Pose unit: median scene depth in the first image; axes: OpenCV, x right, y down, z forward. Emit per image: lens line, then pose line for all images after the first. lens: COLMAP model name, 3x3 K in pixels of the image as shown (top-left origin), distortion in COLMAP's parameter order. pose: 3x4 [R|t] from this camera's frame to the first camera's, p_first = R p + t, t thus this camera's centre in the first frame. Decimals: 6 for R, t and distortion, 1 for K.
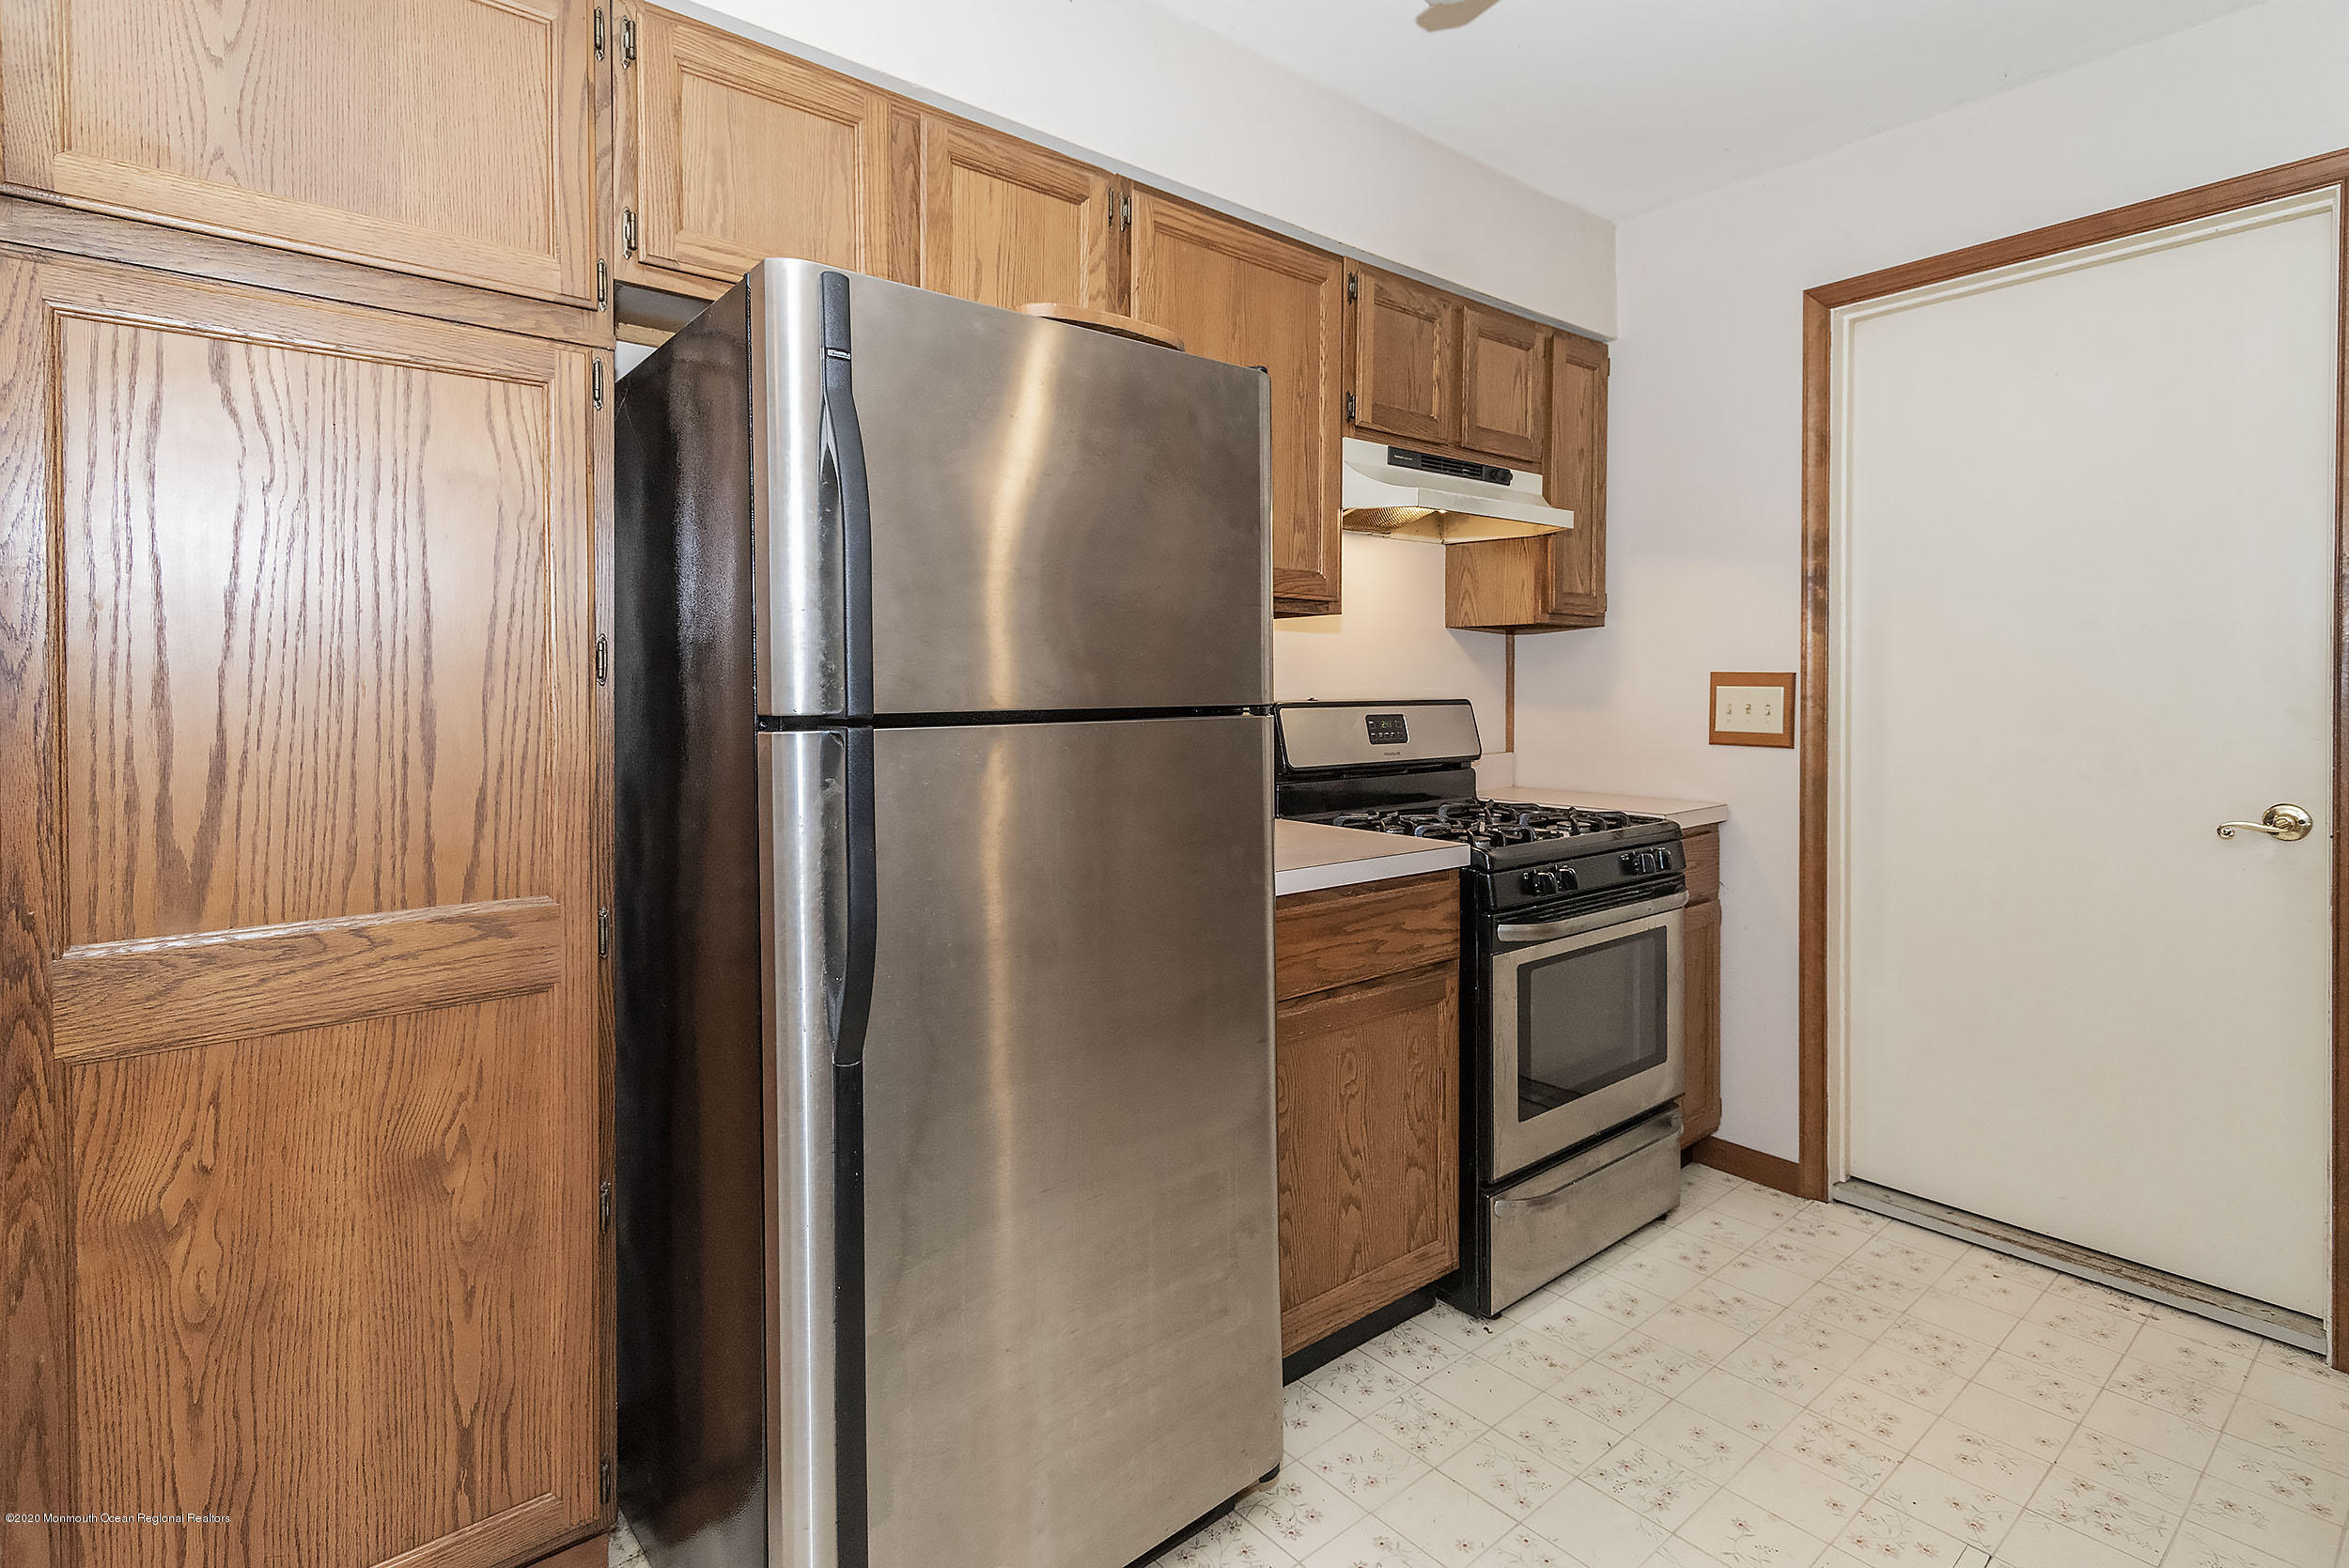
lens RADIAL K [[1146.0, 0, 1134.9], [0, 1146.0, 698.9], [0, 0, 1]] dist [0.016520, -0.005952]
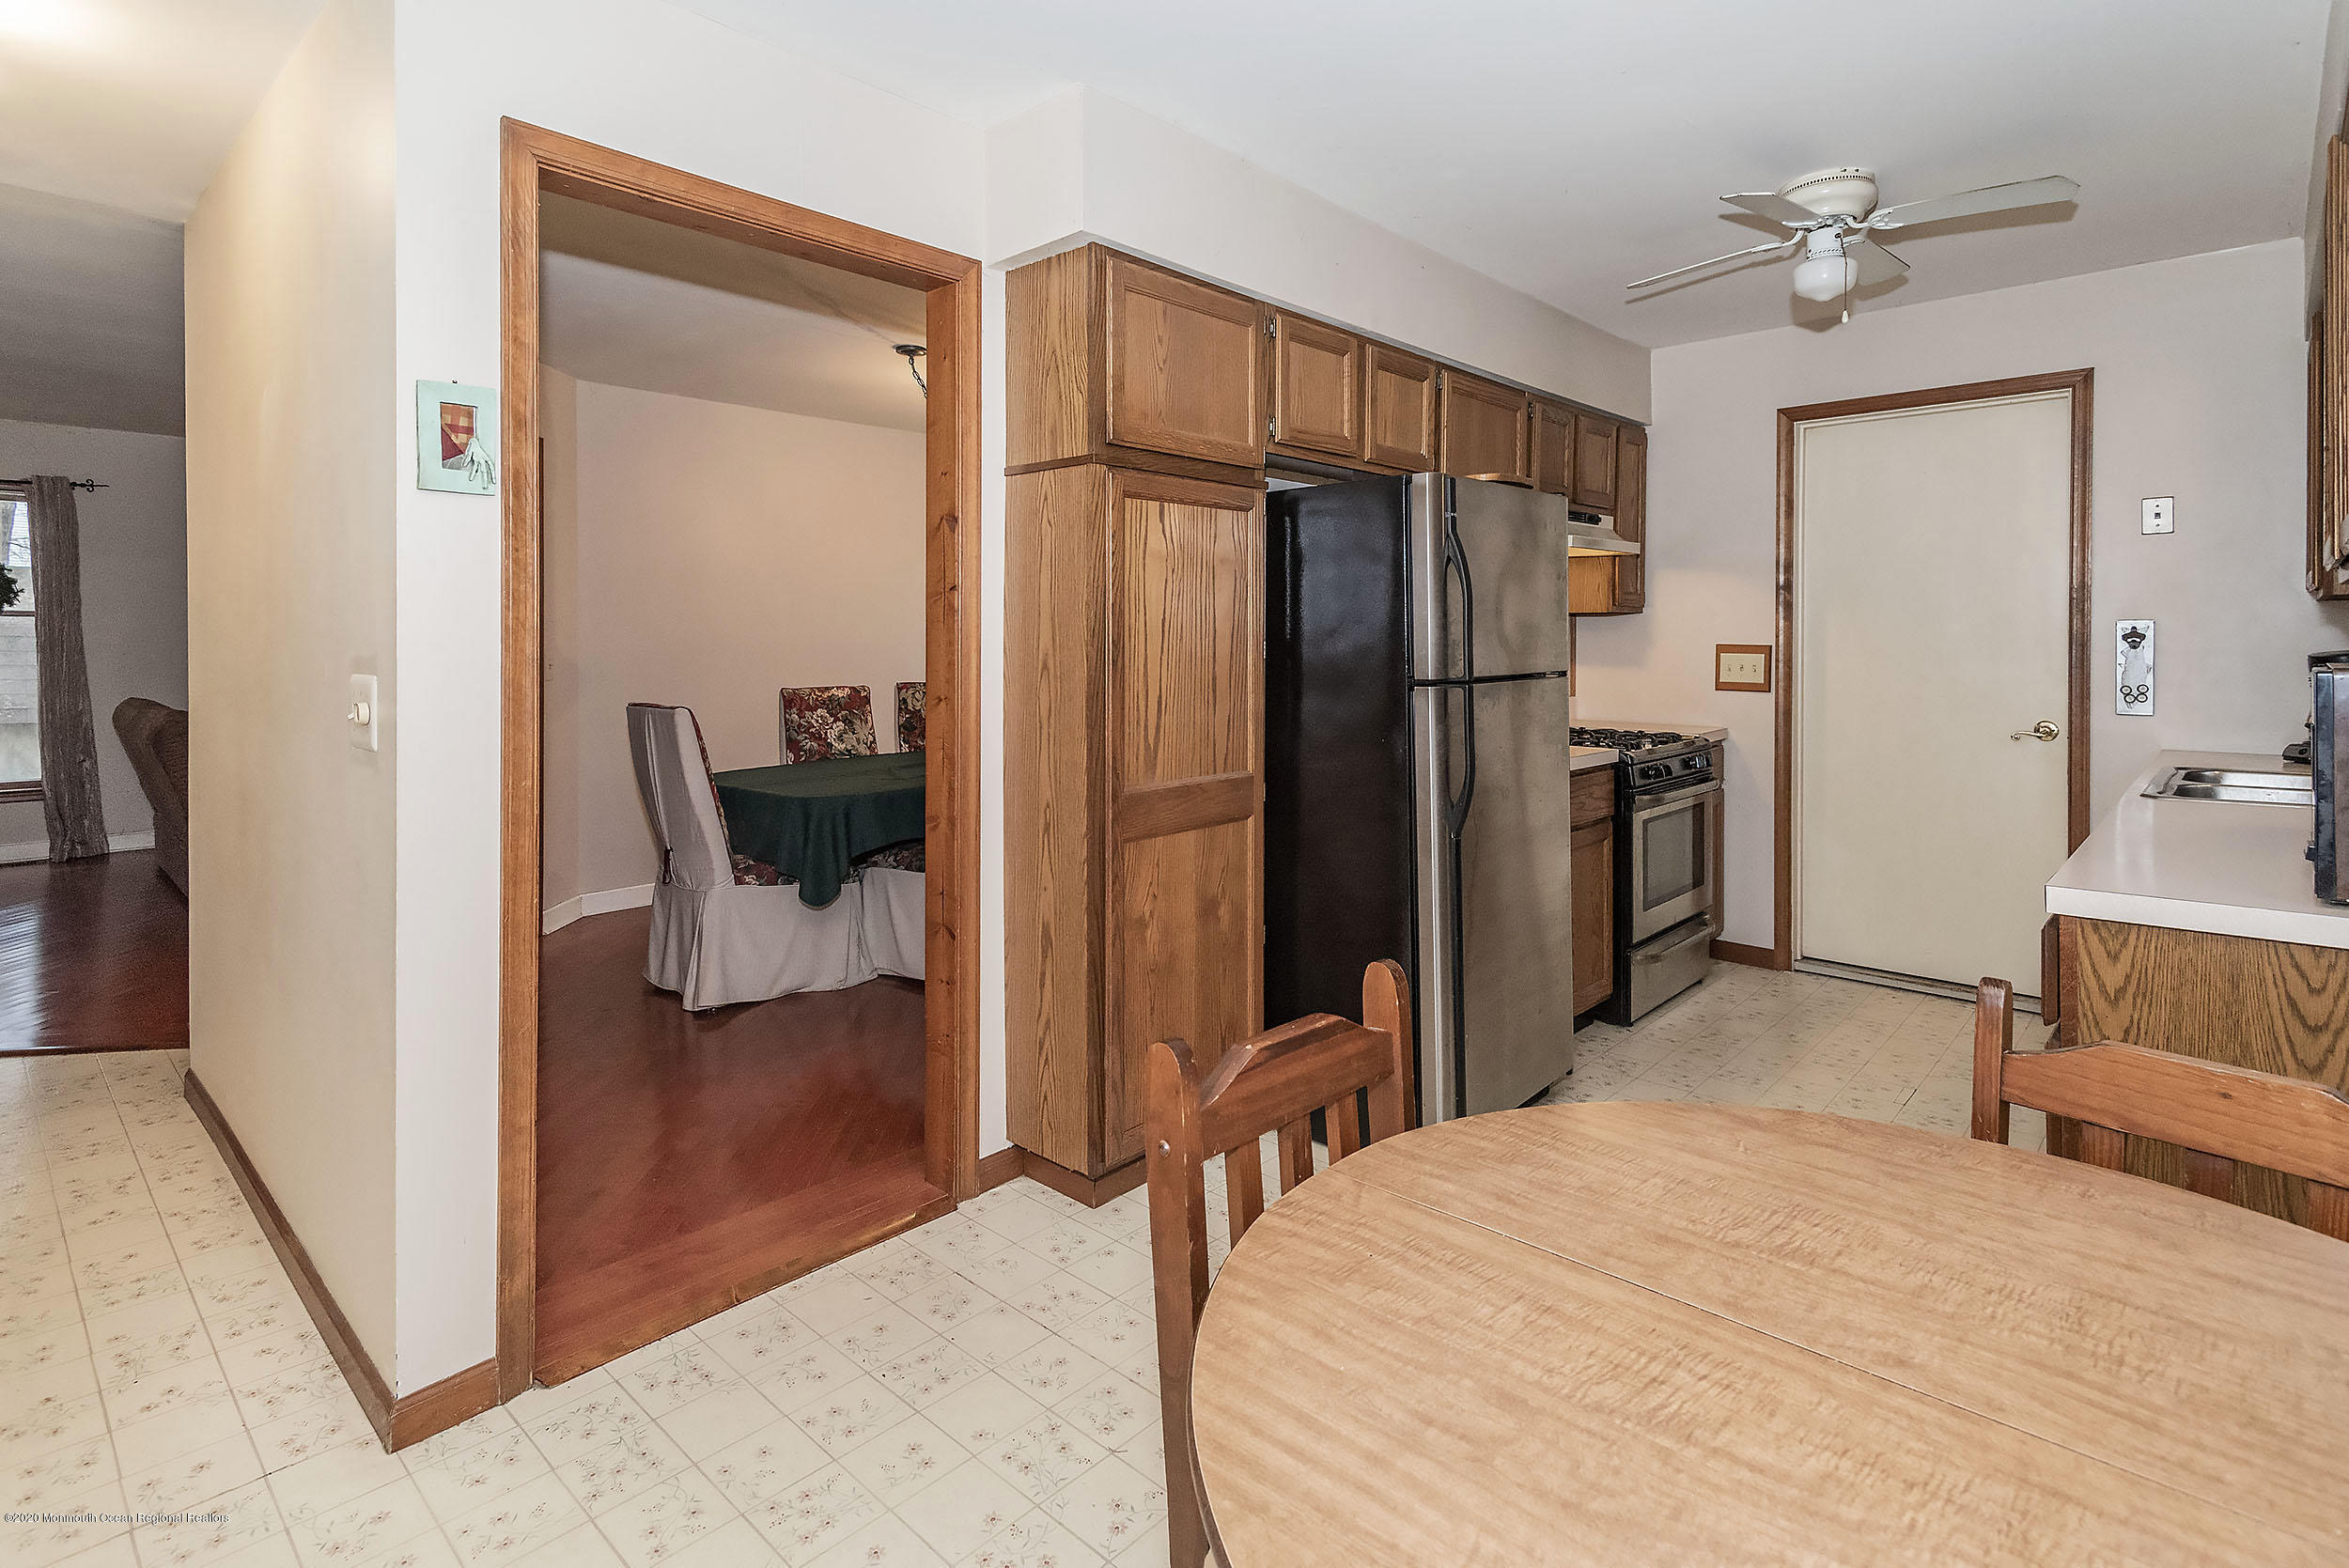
lens RADIAL K [[1146.0, 0, 1147.5], [0, 1146.0, 651.0], [0, 0, 1]] dist [0.016520, -0.005952]
pose [[0.992381, -0.001790, 0.123195, -0.498846], [0.001511, 0.999996, 0.002360, -0.020370], [-0.123199, -0.002156, 0.992380, -0.496796]]
